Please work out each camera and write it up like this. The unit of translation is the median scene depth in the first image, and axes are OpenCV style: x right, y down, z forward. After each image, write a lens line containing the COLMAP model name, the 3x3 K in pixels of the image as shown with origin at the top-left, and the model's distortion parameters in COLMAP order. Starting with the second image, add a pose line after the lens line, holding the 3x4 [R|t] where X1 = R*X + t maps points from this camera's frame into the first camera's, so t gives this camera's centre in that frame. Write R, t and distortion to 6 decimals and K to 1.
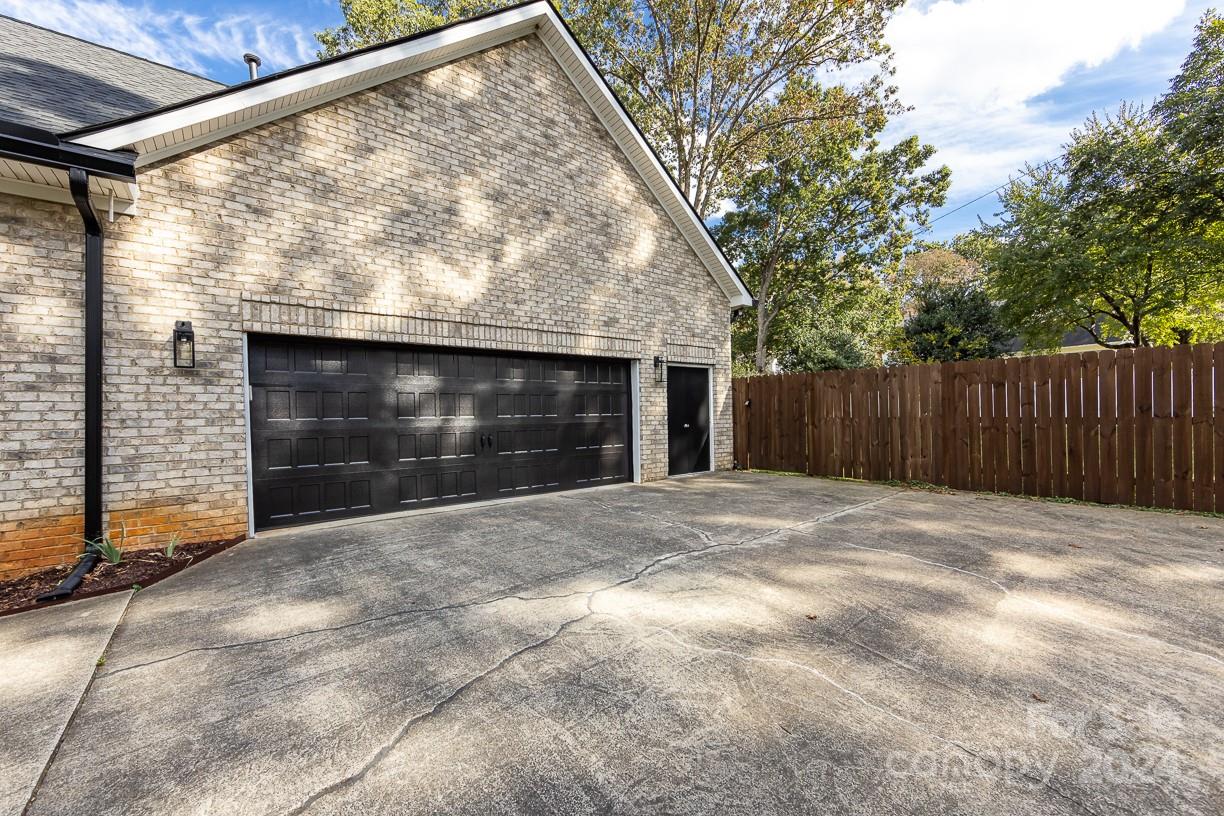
lens RADIAL K [[485.1, 0, 611.1], [0, 485.1, 416.2], [0, 0, 1]] dist [0.000925, -0.000055]
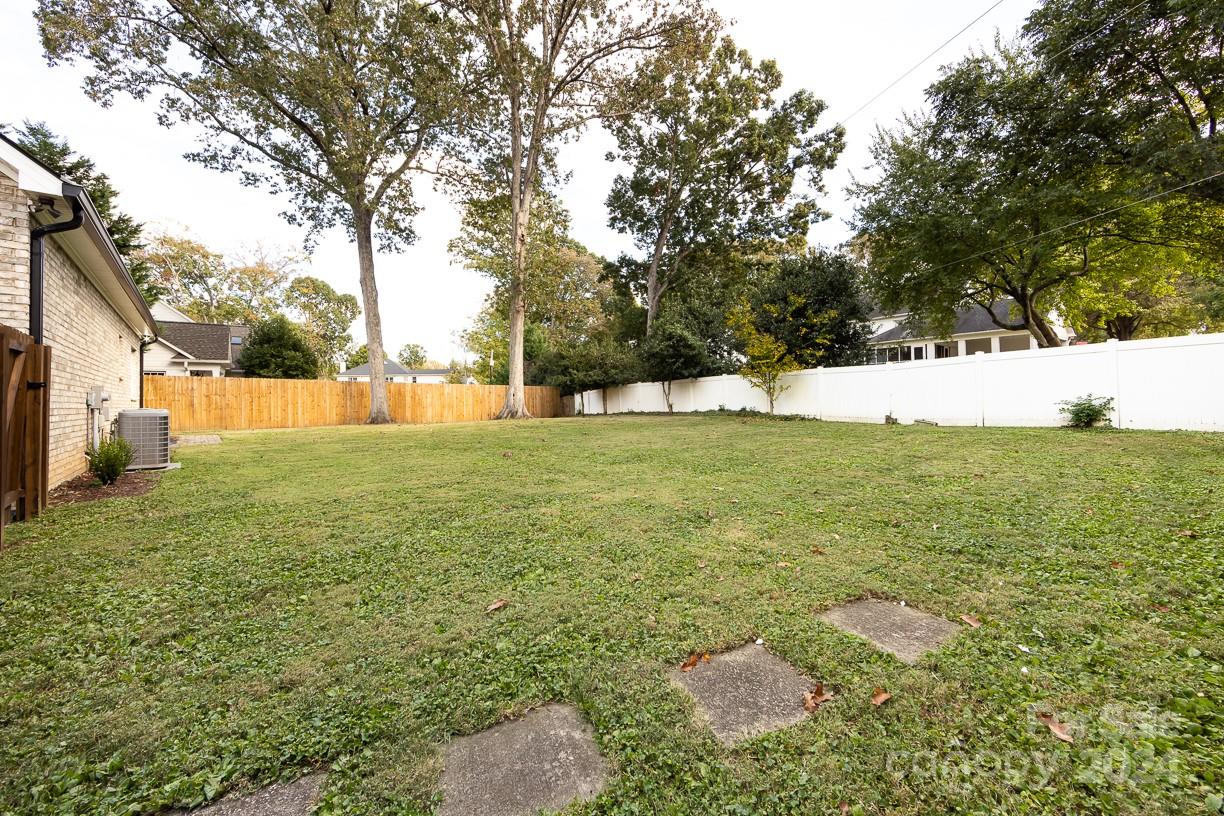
lens RADIAL K [[485.1, 0, 612.9], [0, 485.1, 399.7], [0, 0, 1]] dist [0.000925, -0.000055]
pose [[0.998981, 0.004782, 0.044874, 0.228845], [-0.004616, 0.999982, -0.003806, -0.001094], [-0.044891, 0.003595, 0.998985, 0.123374]]
